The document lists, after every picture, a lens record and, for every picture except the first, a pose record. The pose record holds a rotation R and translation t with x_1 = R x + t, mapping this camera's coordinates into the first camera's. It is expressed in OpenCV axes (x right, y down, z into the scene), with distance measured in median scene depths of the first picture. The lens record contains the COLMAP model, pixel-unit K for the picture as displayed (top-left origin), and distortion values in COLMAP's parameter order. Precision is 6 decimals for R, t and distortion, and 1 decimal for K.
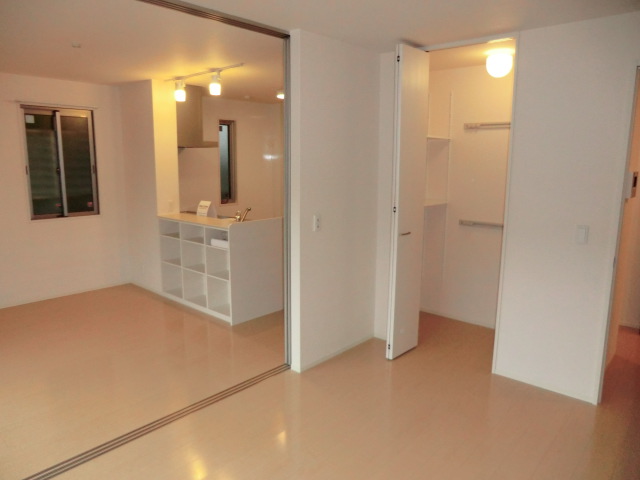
lens RADIAL K [[460.4, 0, 318.1], [0, 460.4, 234.3], [0, 0, 1]] dist [-0.055005, 0.046585]
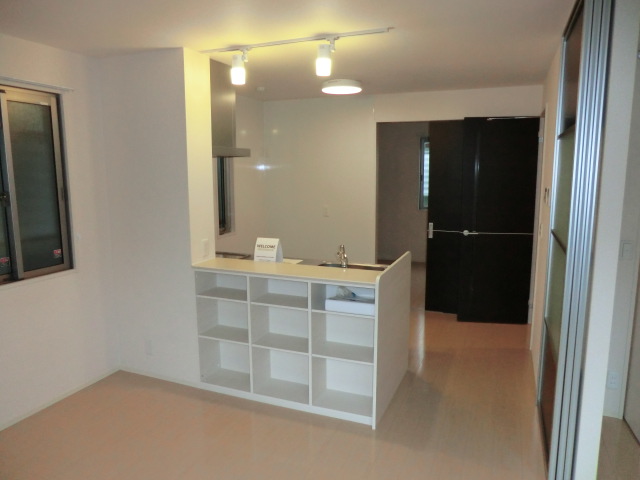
lens RADIAL K [[460.4, 0, 317.0], [0, 460.4, 241.1], [0, 0, 1]] dist [-0.055005, 0.046585]
pose [[0.939640, -0.060432, 0.336787, -0.391898], [0.061875, 0.998063, 0.006456, -0.066438], [-0.336525, 0.014773, 0.941559, 0.340742]]
